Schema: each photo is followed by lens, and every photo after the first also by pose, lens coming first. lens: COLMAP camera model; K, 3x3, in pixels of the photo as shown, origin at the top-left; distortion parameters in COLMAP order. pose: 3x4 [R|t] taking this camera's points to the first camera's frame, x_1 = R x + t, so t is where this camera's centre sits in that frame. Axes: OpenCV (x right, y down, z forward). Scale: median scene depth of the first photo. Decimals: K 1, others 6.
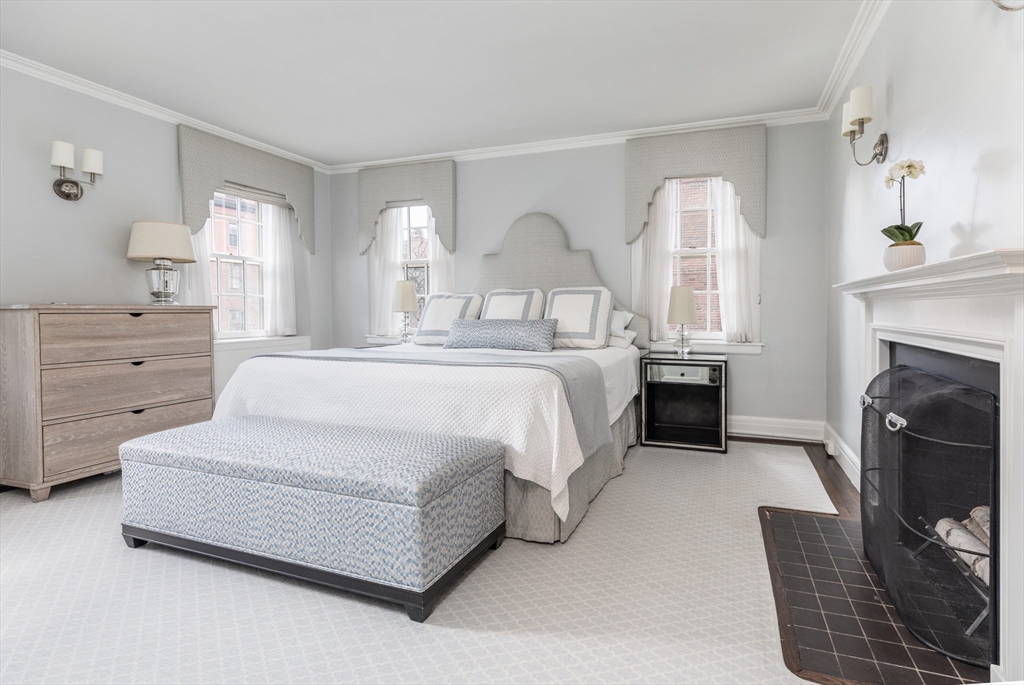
lens RADIAL K [[483.1, 0, 541.8], [0, 483.1, 321.7], [0, 0, 1]] dist [0.005071, 0.000573]
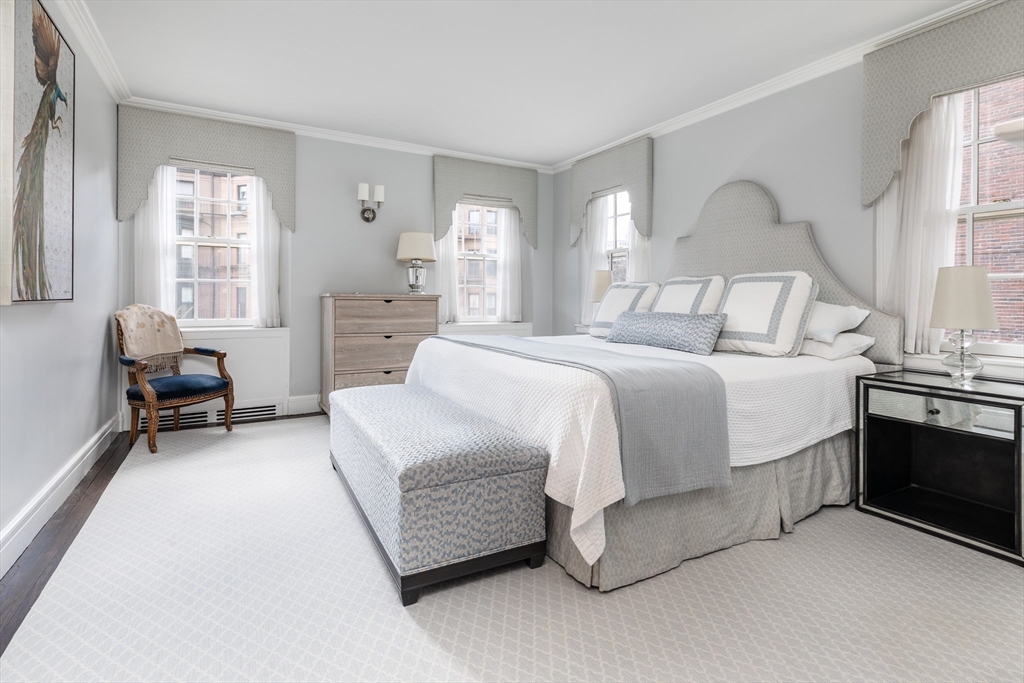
lens RADIAL K [[483.1, 0, 482.7], [0, 483.1, 298.5], [0, 0, 1]] dist [0.005071, 0.000573]
pose [[0.748645, 0.010121, -0.662894, 0.251393], [-0.027967, 0.999476, -0.016325, -0.007004], [0.662381, 0.030761, 0.748535, 0.149693]]
